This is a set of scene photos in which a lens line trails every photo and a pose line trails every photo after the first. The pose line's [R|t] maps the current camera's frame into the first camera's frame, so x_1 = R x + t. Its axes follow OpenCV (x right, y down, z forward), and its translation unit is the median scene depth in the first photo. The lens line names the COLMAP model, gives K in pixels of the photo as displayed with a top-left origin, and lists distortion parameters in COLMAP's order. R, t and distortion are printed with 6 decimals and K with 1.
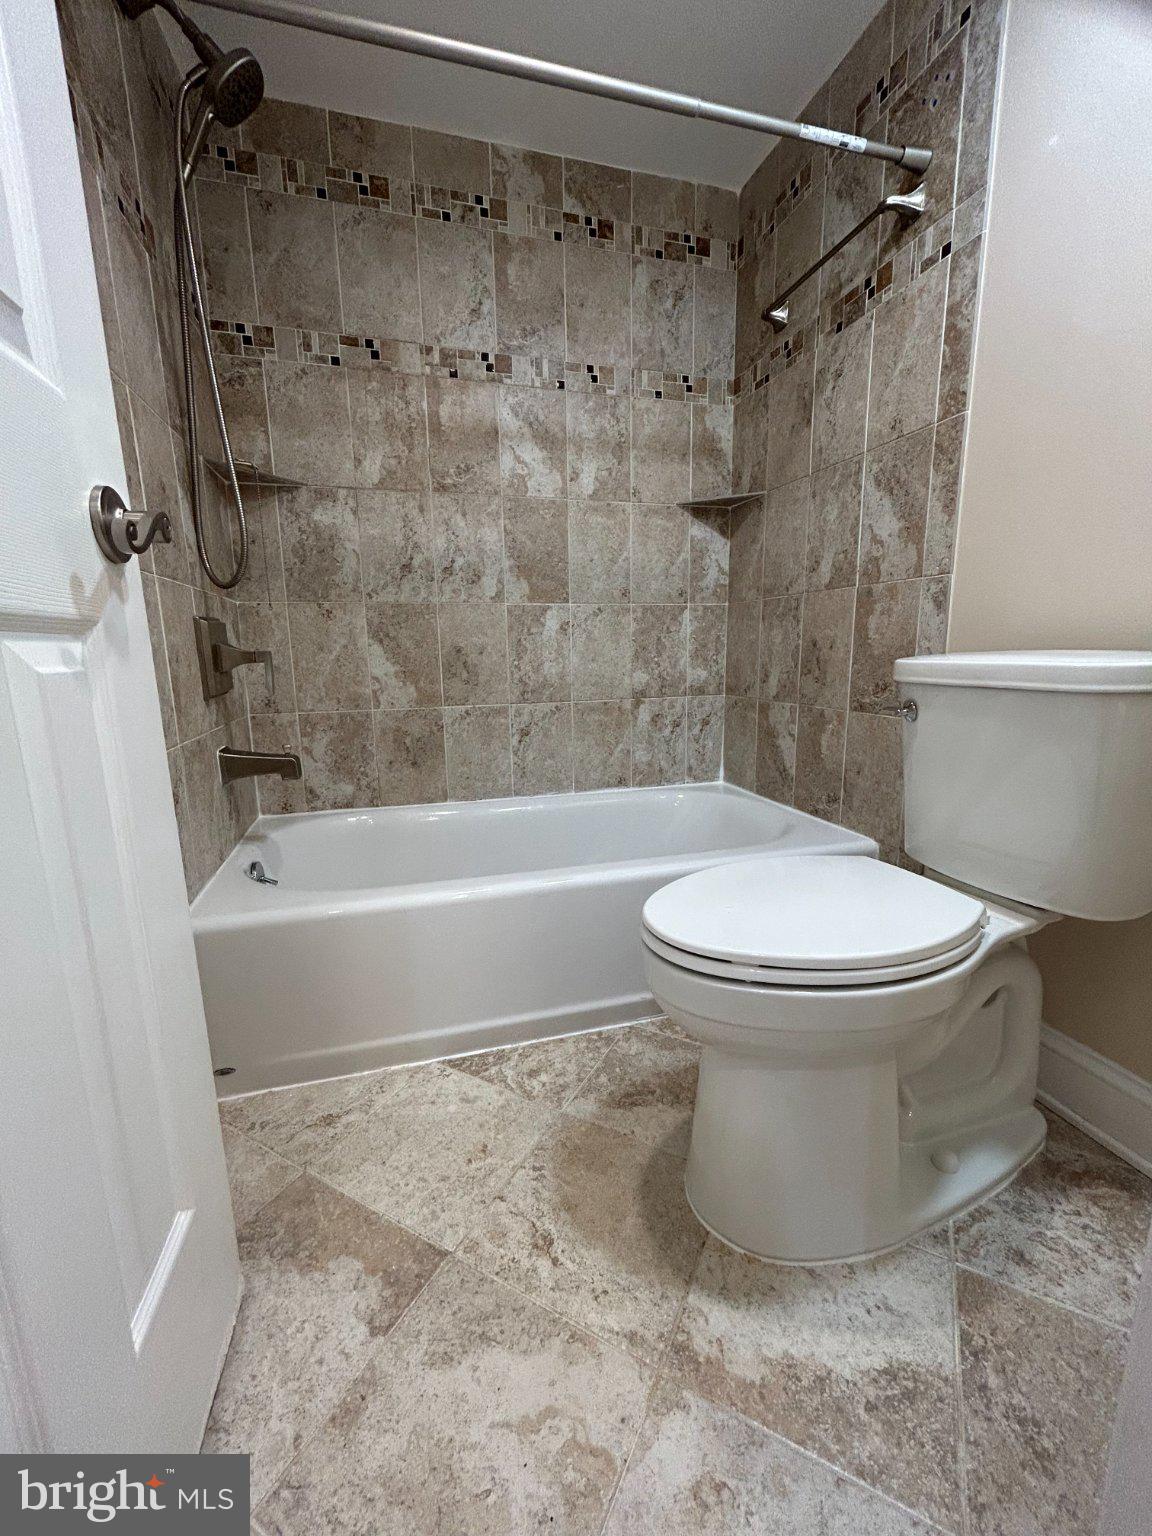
lens RADIAL K [[623.1, 0, 571.2], [0, 623.1, 758.5], [0, 0, 1]] dist [0.000318, 0.000199]
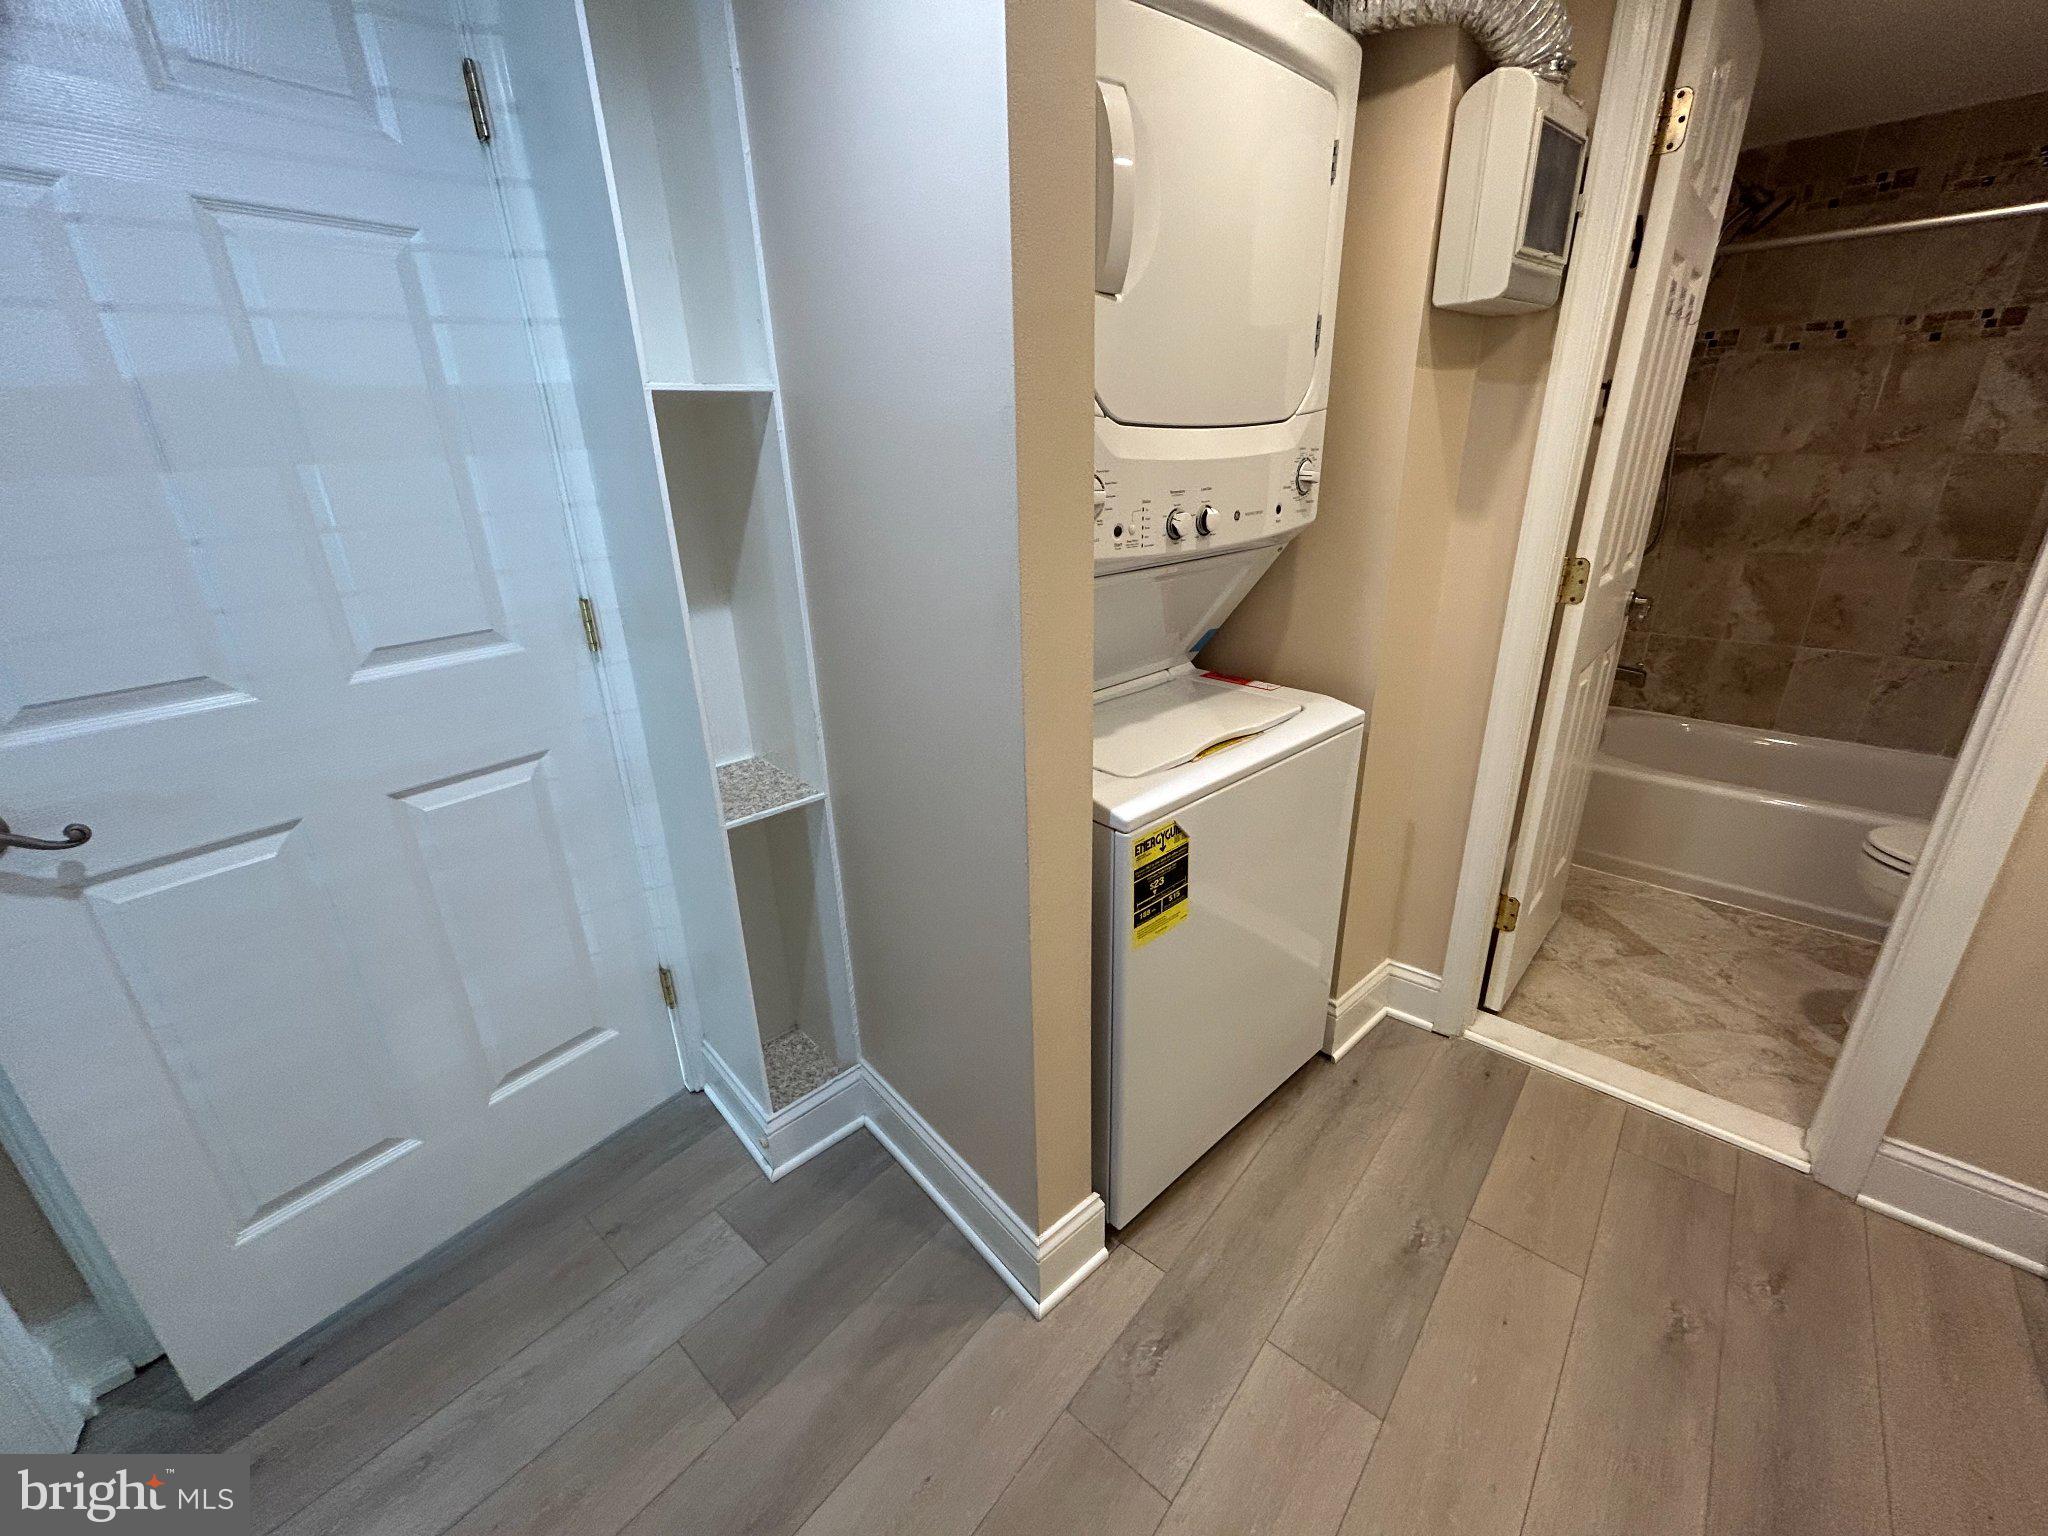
lens RADIAL K [[830.8, 0, 1020.7], [0, 830.8, 770.9], [0, 0, 1]] dist [0.000318, 0.000199]
pose [[0.545218, 0.309678, -0.778997, 0.274023], [-0.133630, 0.949489, 0.283927, -0.114272], [0.827575, -0.050704, 0.559061, -1.042358]]
